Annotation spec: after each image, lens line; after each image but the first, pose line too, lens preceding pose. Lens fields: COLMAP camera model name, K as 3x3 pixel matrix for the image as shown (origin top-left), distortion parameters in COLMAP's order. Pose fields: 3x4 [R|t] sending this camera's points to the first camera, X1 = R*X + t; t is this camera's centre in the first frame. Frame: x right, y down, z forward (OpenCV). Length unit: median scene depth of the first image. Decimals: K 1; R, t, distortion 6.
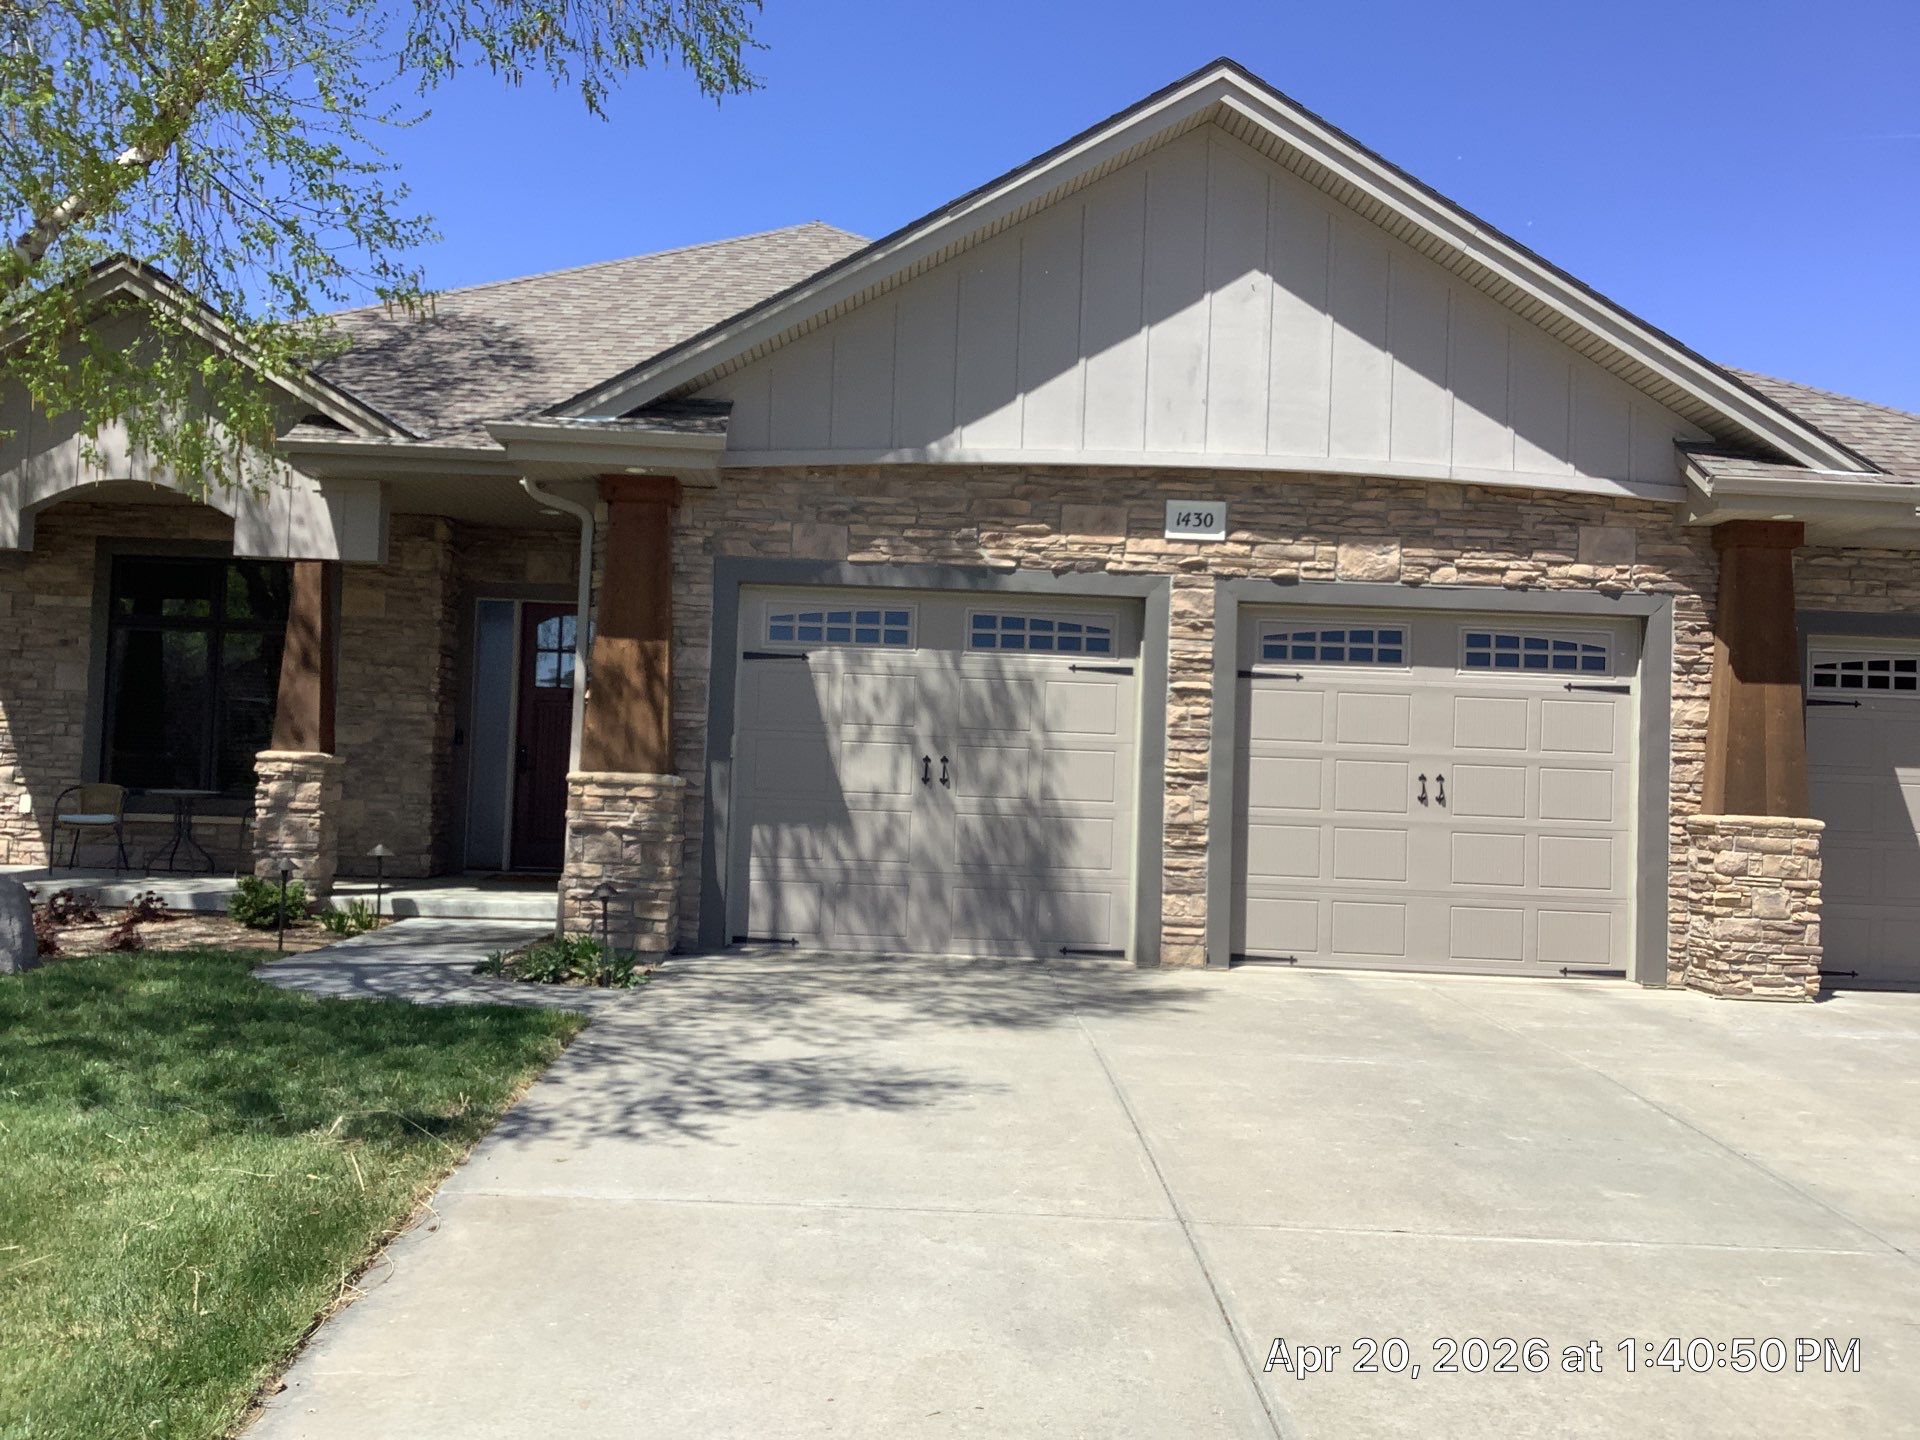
lens RADIAL K [[1995.8, 0, 1024.4], [0, 1995.8, 694.4], [0, 0, 1]] dist [0.399596, -1.146224]
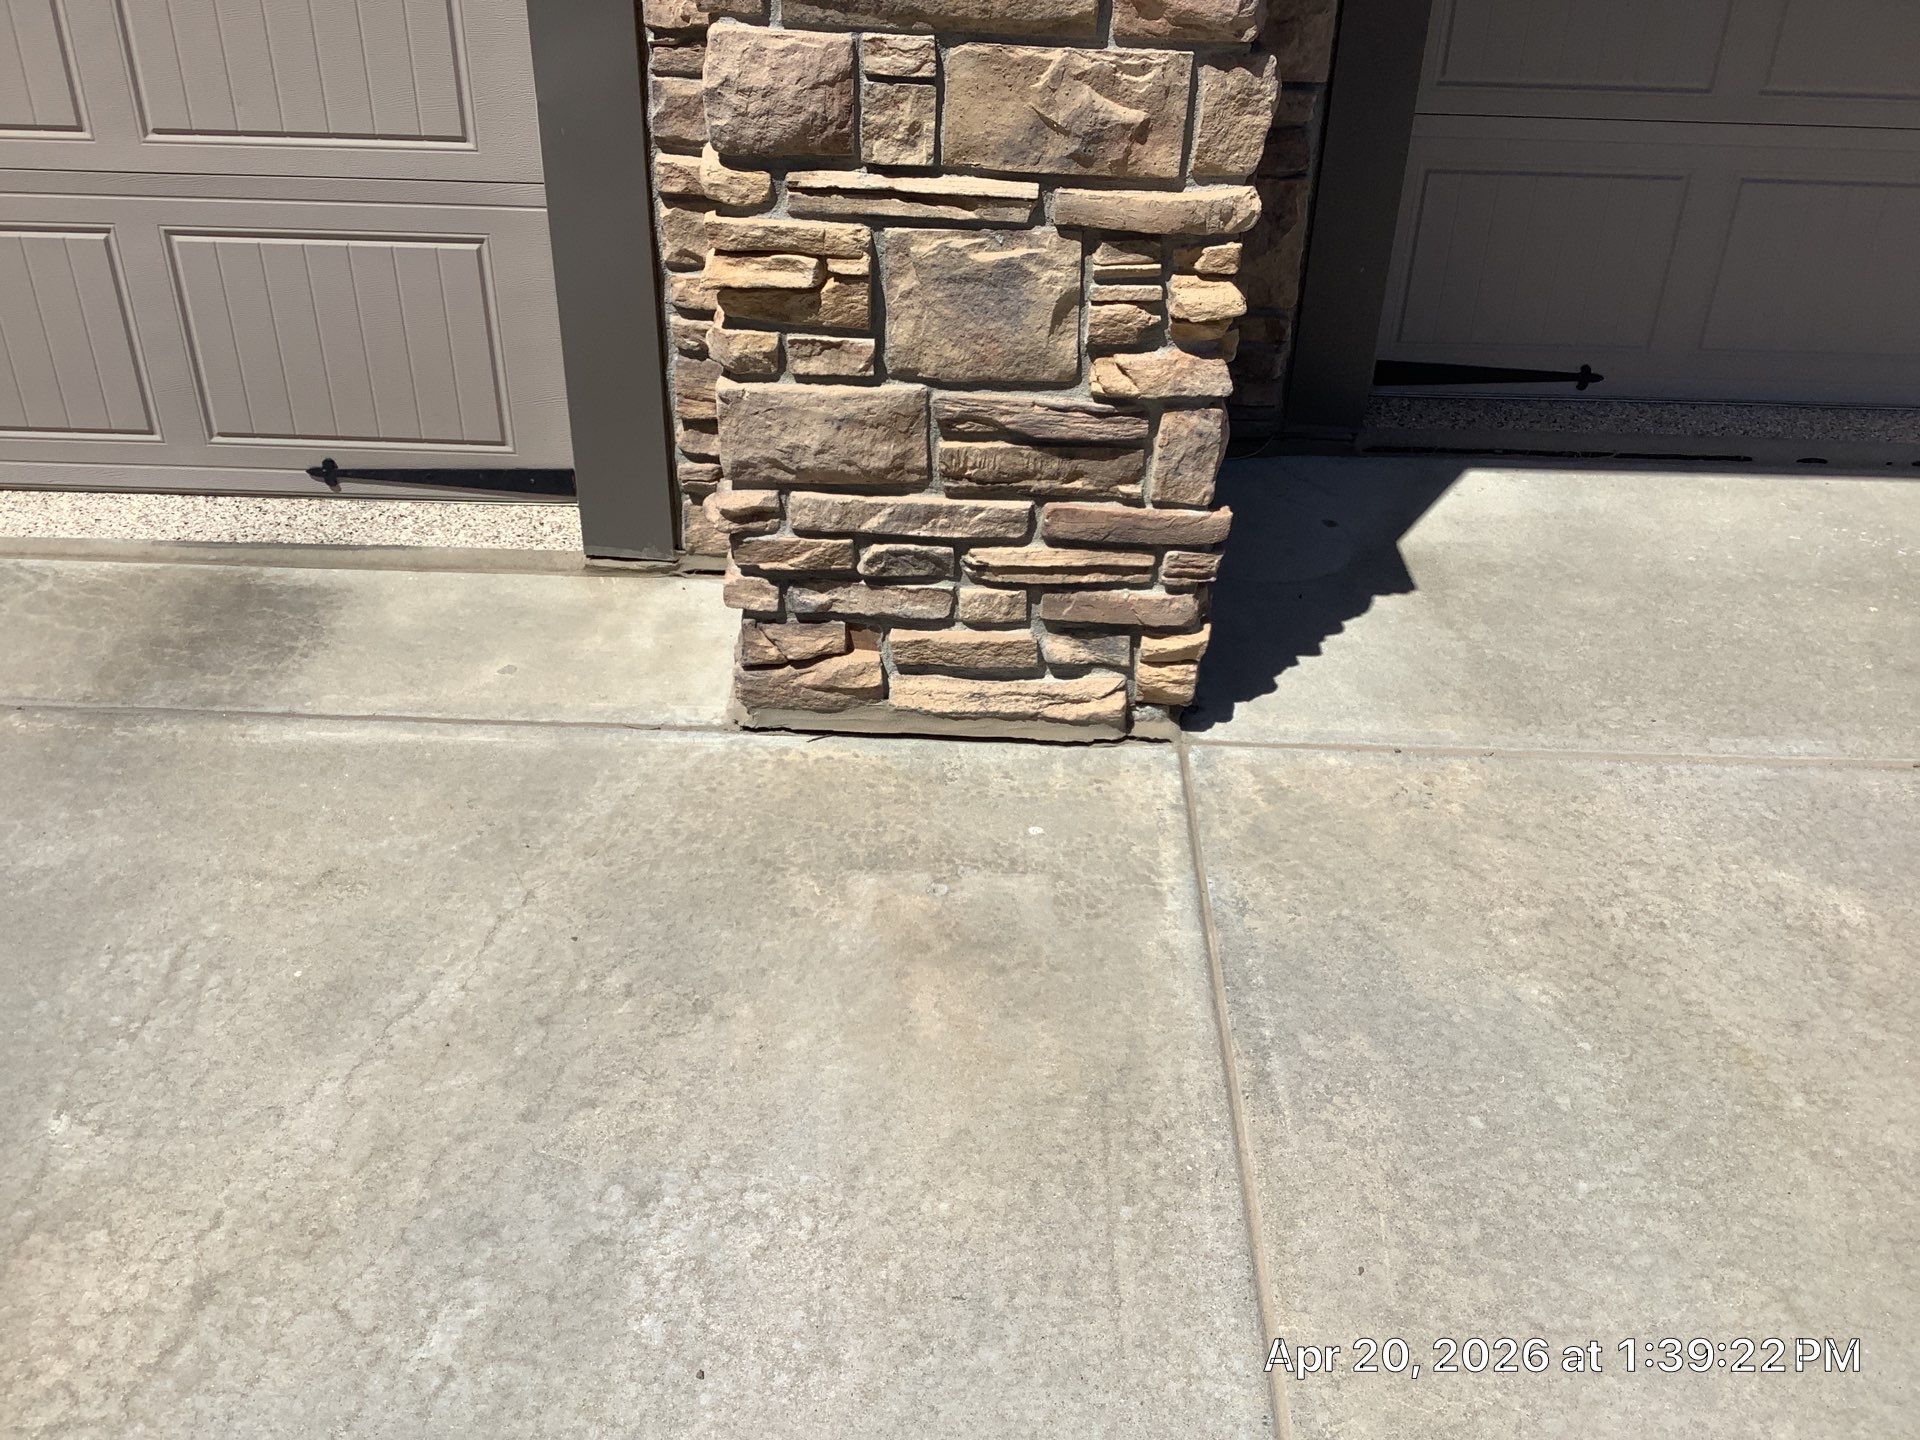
lens RADIAL K [[1739.3, 0, 960.0], [0, 1739.3, 720.0], [0, 0, 1]] dist [0.119174, -0.229416]
pose [[0.993199, 0.051930, -0.104205, 0.374713], [0.016092, 0.825203, 0.564607, 0.039447], [0.115311, -0.562444, 0.818755, 0.832844]]
